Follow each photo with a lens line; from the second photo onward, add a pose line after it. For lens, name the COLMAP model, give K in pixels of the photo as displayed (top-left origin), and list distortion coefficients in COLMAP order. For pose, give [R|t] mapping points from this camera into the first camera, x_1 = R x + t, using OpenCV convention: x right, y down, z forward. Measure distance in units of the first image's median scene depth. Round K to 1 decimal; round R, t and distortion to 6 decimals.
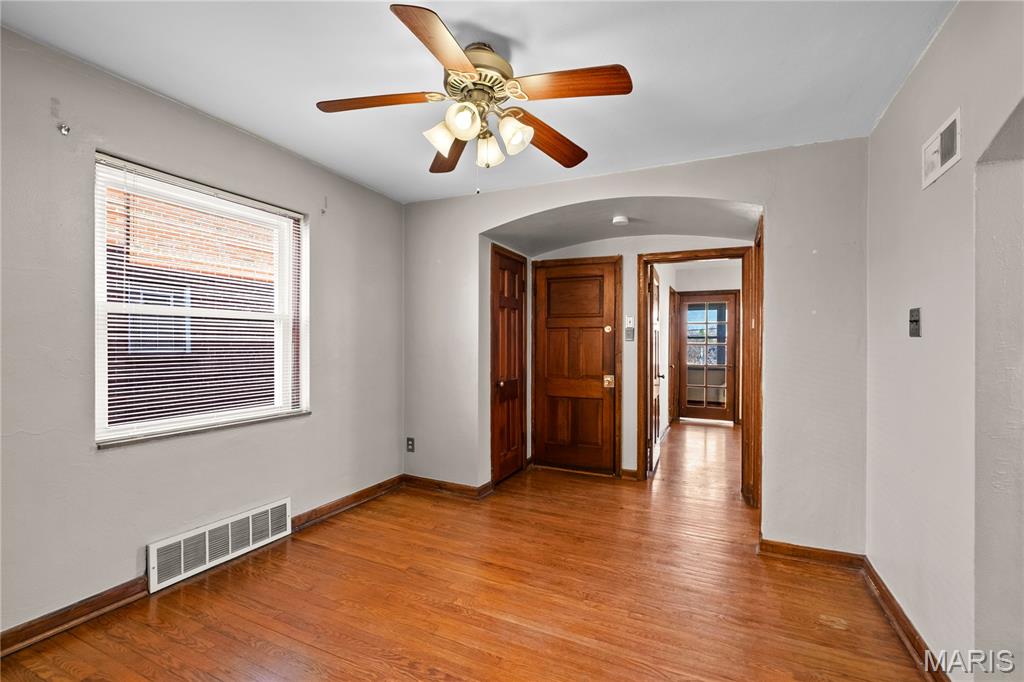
lens RADIAL K [[450.8, 0, 509.8], [0, 450.8, 346.5], [0, 0, 1]] dist [-0.002781, -0.001436]
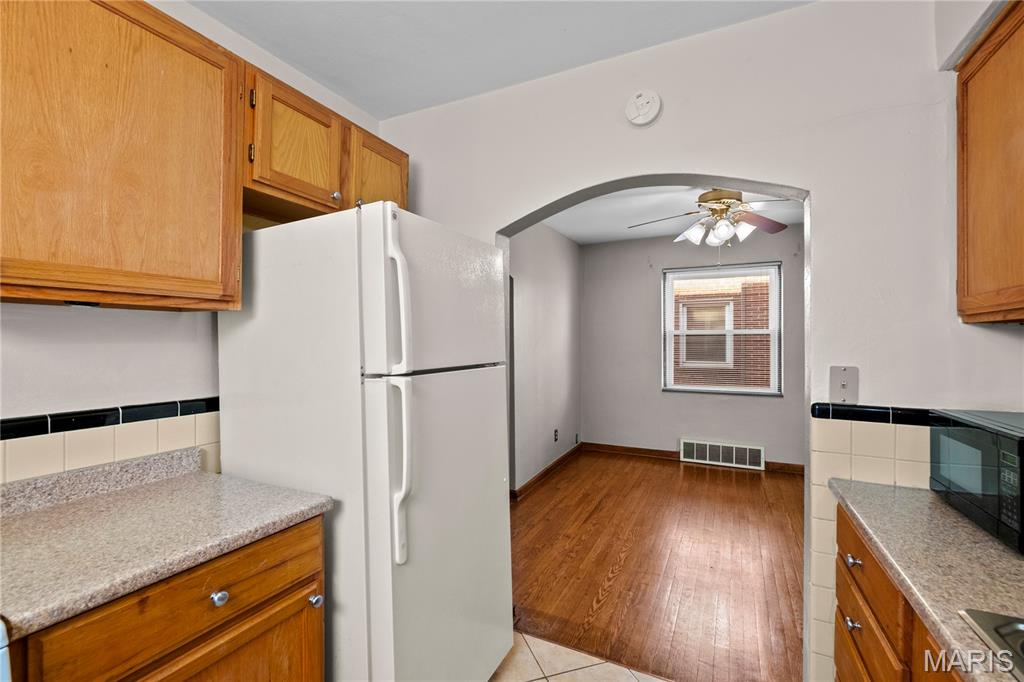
lens RADIAL K [[450.8, 0, 513.1], [0, 450.8, 340.6], [0, 0, 1]] dist [-0.002781, -0.001436]
pose [[0.004095, -0.001404, -0.999991, 1.559625], [-0.008190, 0.999965, -0.001438, -0.033519], [0.999958, 0.008196, 0.004083, 0.183628]]
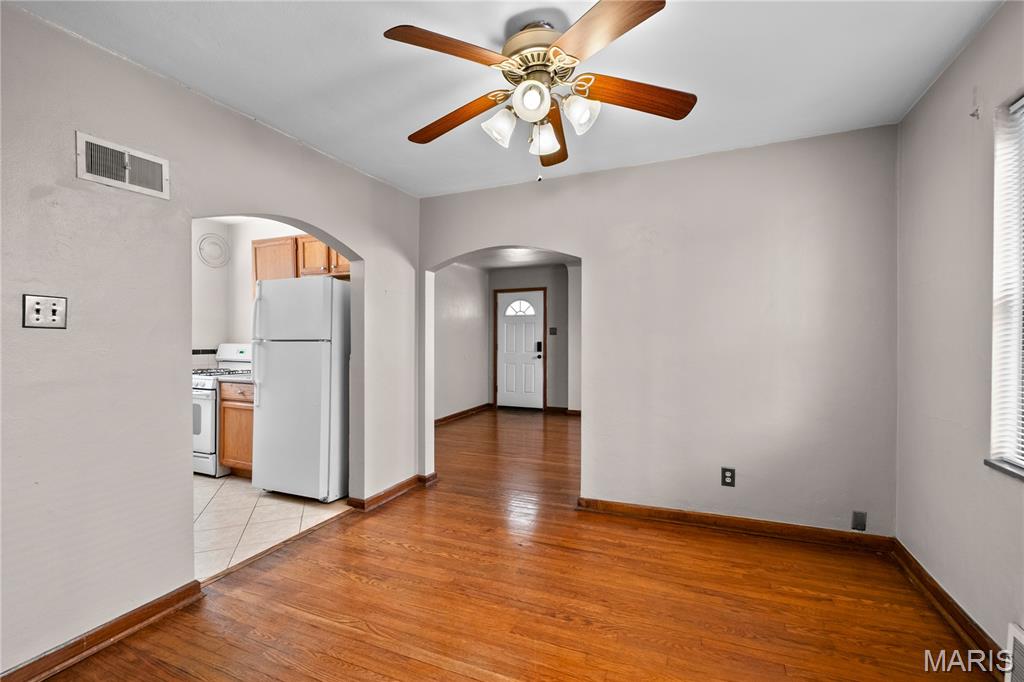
lens RADIAL K [[450.8, 0, 512.8], [0, 450.8, 348.0], [0, 0, 1]] dist [-0.002781, -0.001436]
pose [[-0.998978, -0.003626, -0.045044, 0.022961], [-0.004813, 0.999643, 0.026271, -0.009715], [0.044932, 0.026461, -0.998640, 1.837568]]
